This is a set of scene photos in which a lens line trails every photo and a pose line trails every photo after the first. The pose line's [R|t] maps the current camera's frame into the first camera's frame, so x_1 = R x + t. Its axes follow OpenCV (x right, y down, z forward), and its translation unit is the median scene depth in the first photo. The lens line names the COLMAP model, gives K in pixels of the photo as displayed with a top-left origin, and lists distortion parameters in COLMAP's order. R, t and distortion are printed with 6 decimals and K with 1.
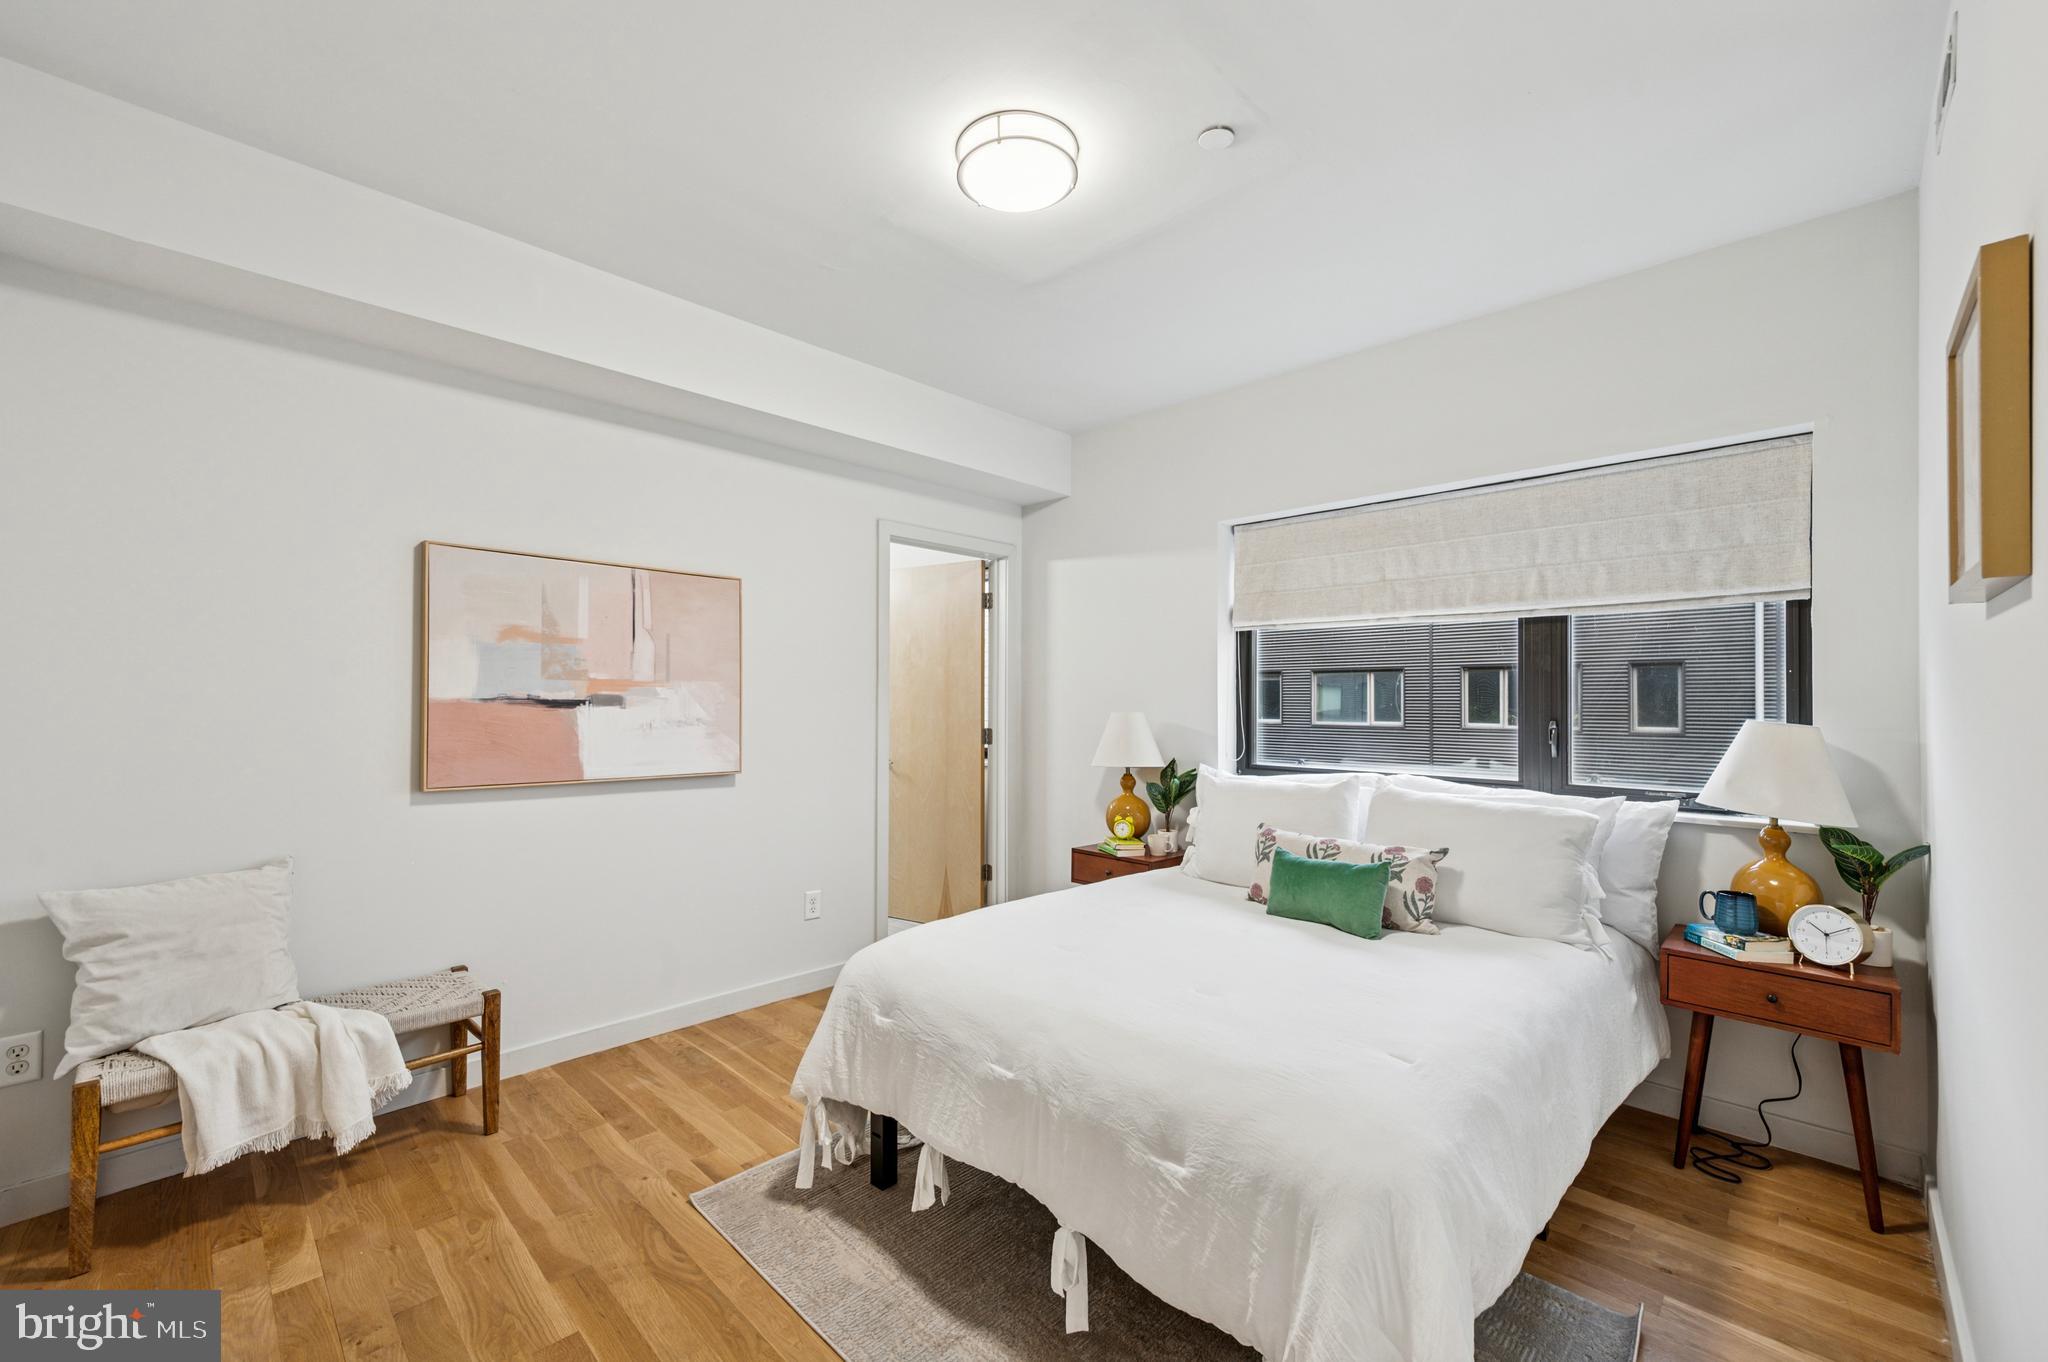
lens RADIAL K [[816.3, 0, 1019.0], [0, 816.3, 683.8], [0, 0, 1]] dist [0.008887, -0.000067]
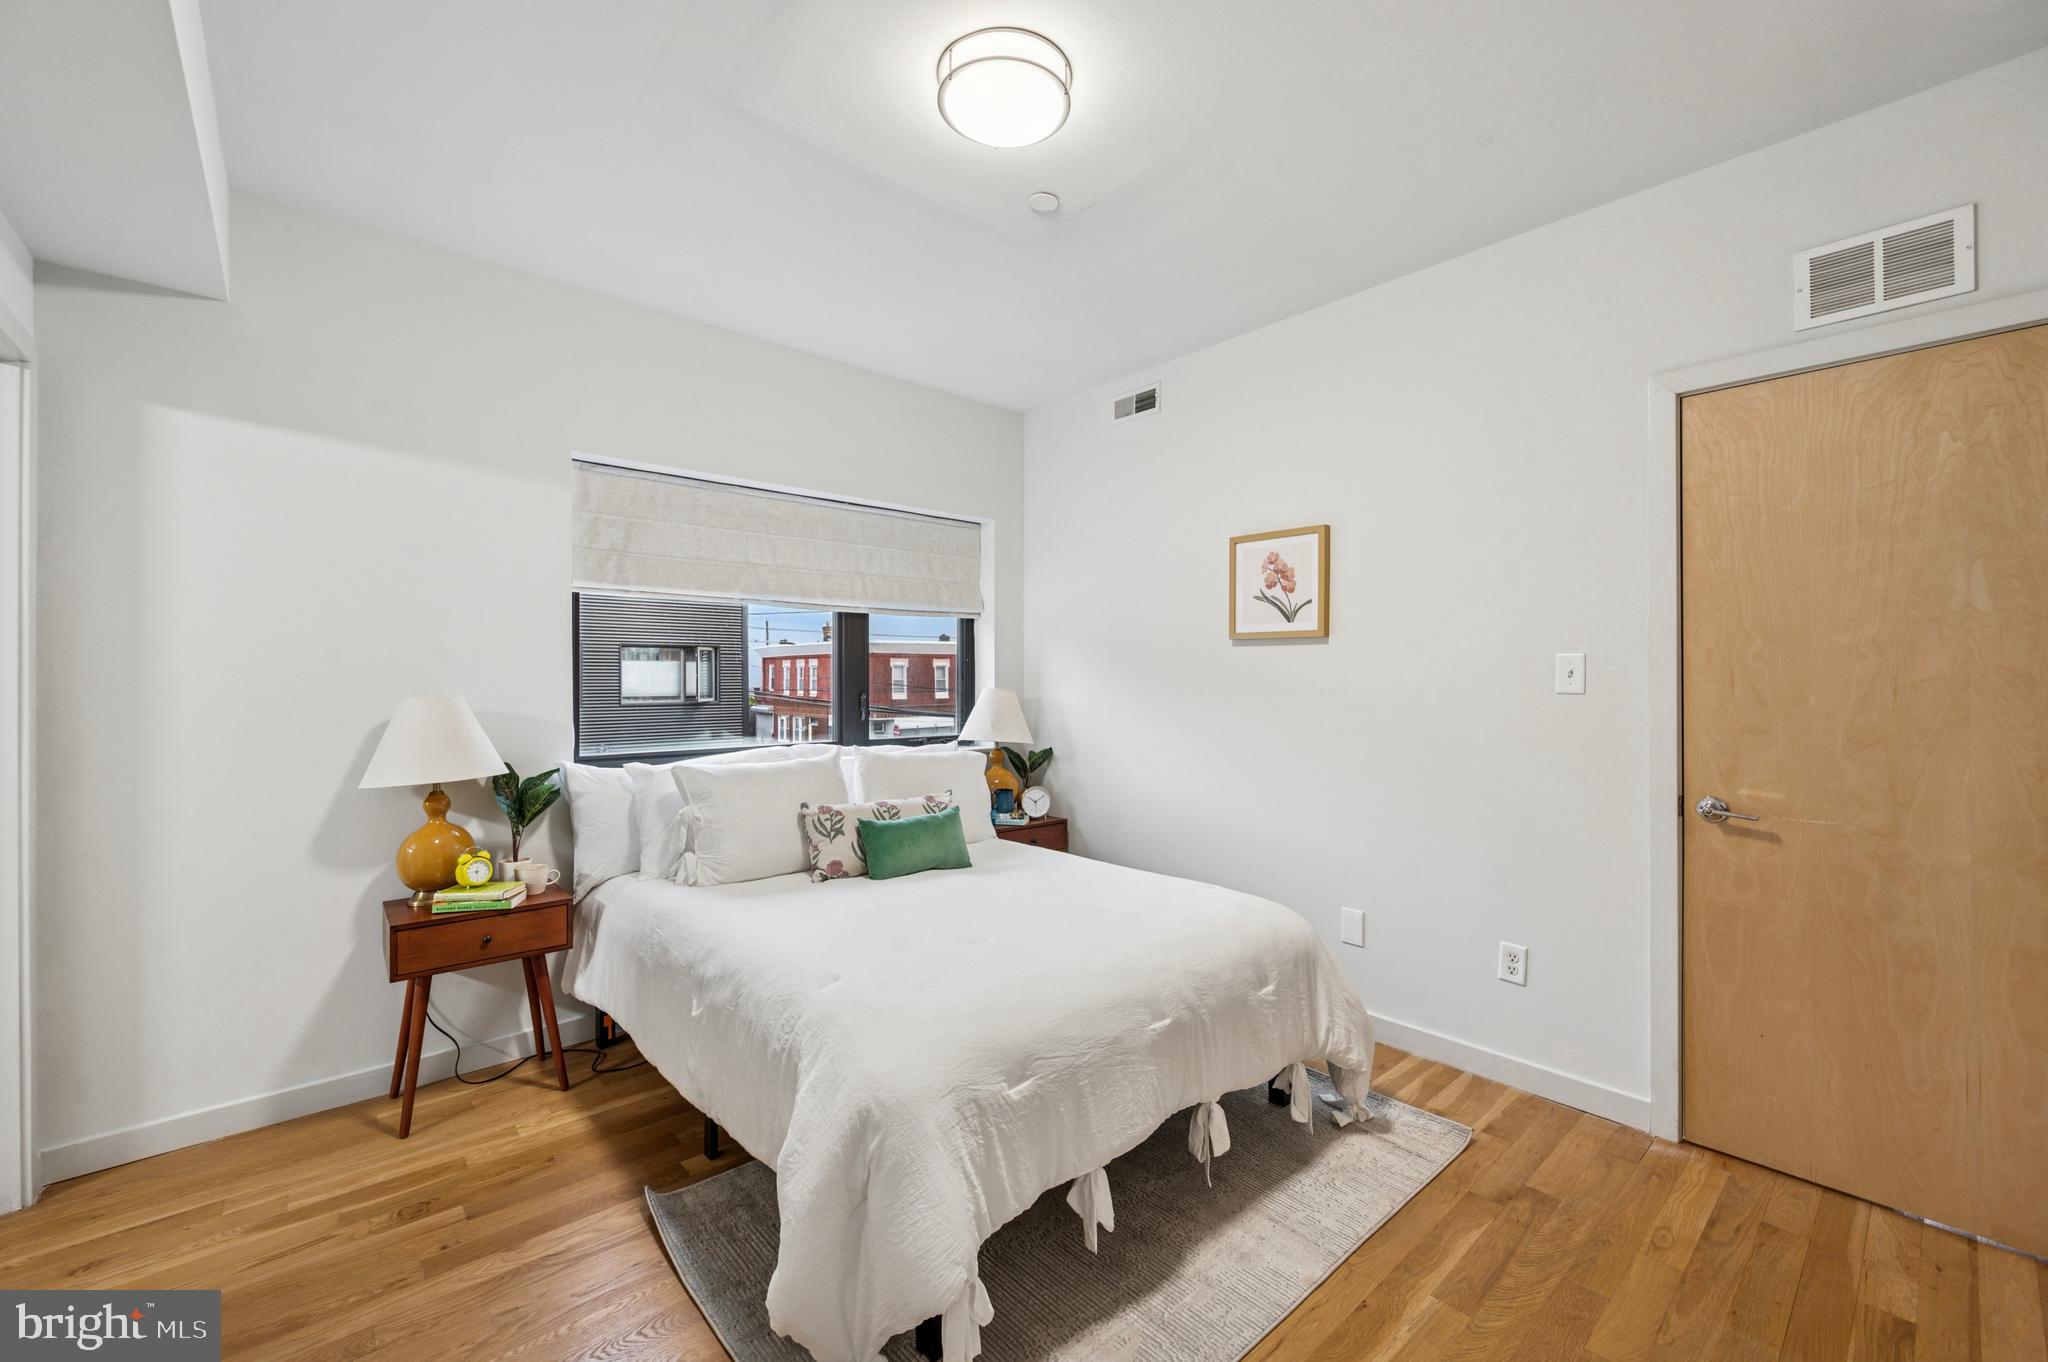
lens RADIAL K [[816.3, 0, 1019.0], [0, 816.3, 683.8], [0, 0, 1]] dist [0.008887, -0.000067]
pose [[0.087186, -0.010067, 0.996141, -0.663648], [-0.016480, 0.999798, 0.011547, 0.011509], [-0.996056, -0.017423, 0.087002, 0.664141]]
